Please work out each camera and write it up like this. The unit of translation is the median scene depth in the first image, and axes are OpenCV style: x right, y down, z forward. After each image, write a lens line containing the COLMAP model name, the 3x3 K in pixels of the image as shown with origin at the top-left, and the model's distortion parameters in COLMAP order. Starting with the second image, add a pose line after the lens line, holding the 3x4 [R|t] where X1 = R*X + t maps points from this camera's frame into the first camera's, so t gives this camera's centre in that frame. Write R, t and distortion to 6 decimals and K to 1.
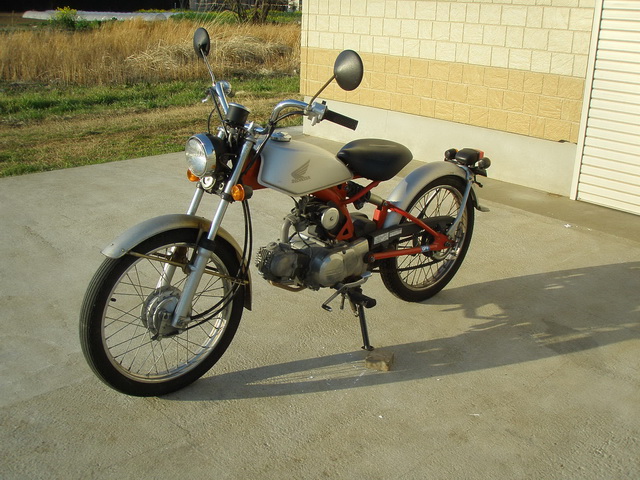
lens RADIAL K [[706.8, 0, 320.3], [0, 706.8, 248.5], [0, 0, 1]] dist [-0.142829, 0.000000]
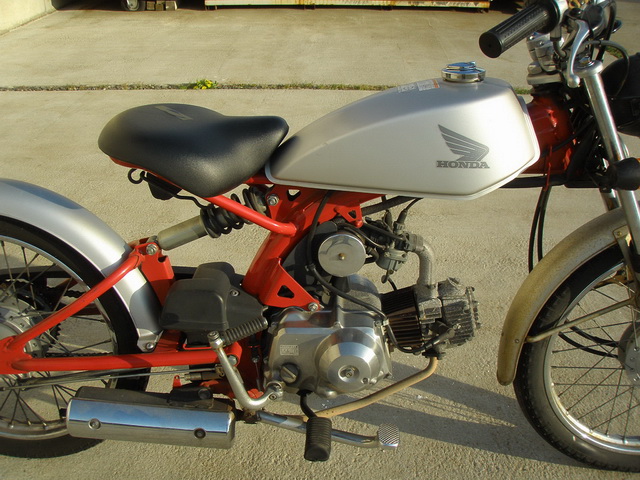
lens RADIAL K [[706.8, 0, 313.7], [0, 706.8, 255.9], [0, 0, 1]] dist [-0.142829, 0.000000]
pose [[-0.713918, -0.357782, 0.601924, -0.287176], [0.209392, 0.711197, 0.671085, -0.375000], [-0.668189, 0.605137, -0.432820, 1.234540]]
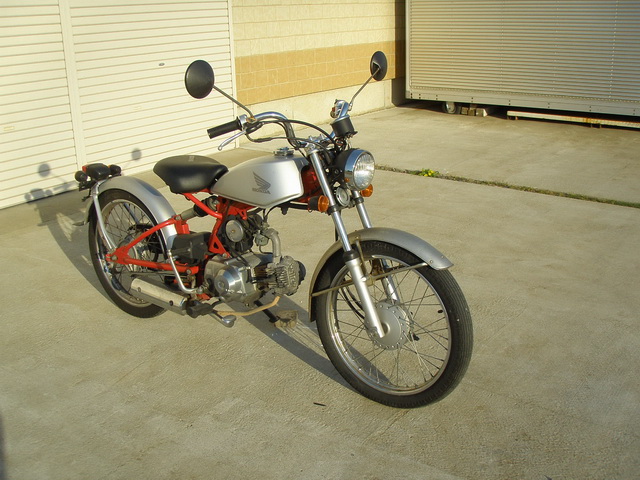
lens RADIAL K [[706.8, 0, 314.7], [0, 706.8, 269.2], [0, 0, 1]] dist [-0.142829, 0.000000]
pose [[-0.193337, -0.375527, 0.906422, -0.966477], [0.337747, 0.841914, 0.420842, -0.392878], [-0.921166, 0.387506, -0.035940, 0.970211]]
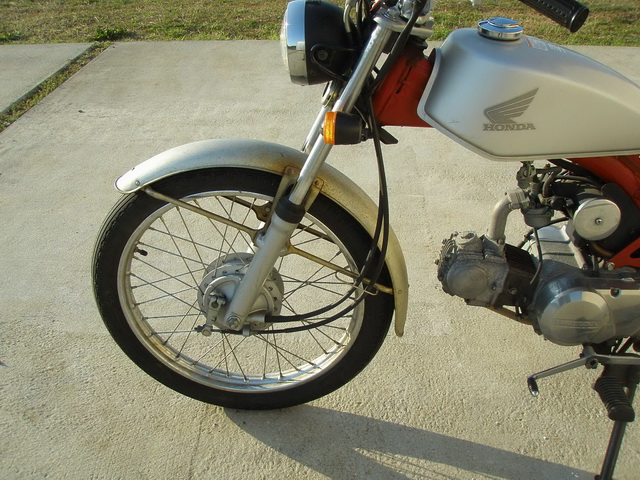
lens RADIAL K [[706.8, 0, 322.7], [0, 706.8, 252.2], [0, 0, 1]] dist [-0.142829, 0.000000]
pose [[0.713454, 0.321007, -0.622847, 0.177182], [-0.206078, 0.945704, 0.251347, -0.099031], [0.669713, -0.050969, 0.740869, 0.521982]]
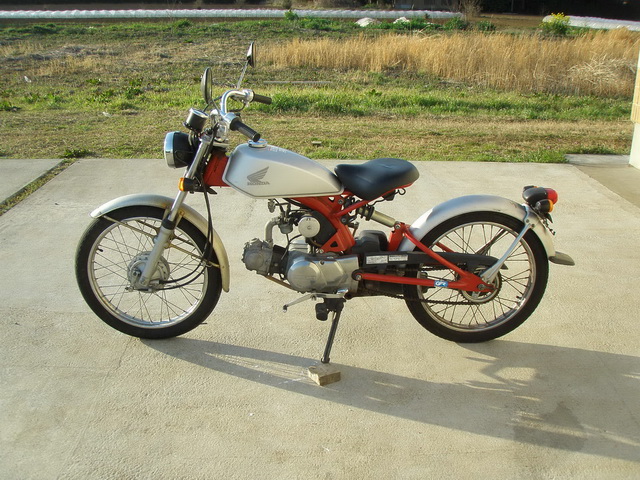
lens RADIAL K [[706.8, 0, 317.6], [0, 706.8, 254.7], [0, 0, 1]] dist [-0.142829, 0.000000]
pose [[0.752840, 0.208127, -0.624432, 0.674279], [-0.207510, 0.975360, 0.074911, -0.082391], [0.624637, 0.073180, 0.777479, 0.197231]]
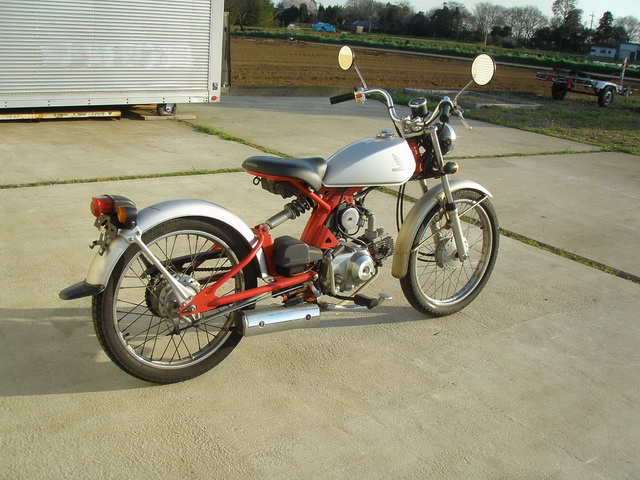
lens RADIAL K [[706.8, 0, 322.5], [0, 706.8, 263.9], [0, 0, 1]] dist [-0.142829, 0.000000]
pose [[-0.988981, -0.135943, 0.058612, -0.046885], [-0.071903, 0.787184, 0.612513, -0.627215], [-0.129405, 0.601549, -0.788285, 1.867955]]
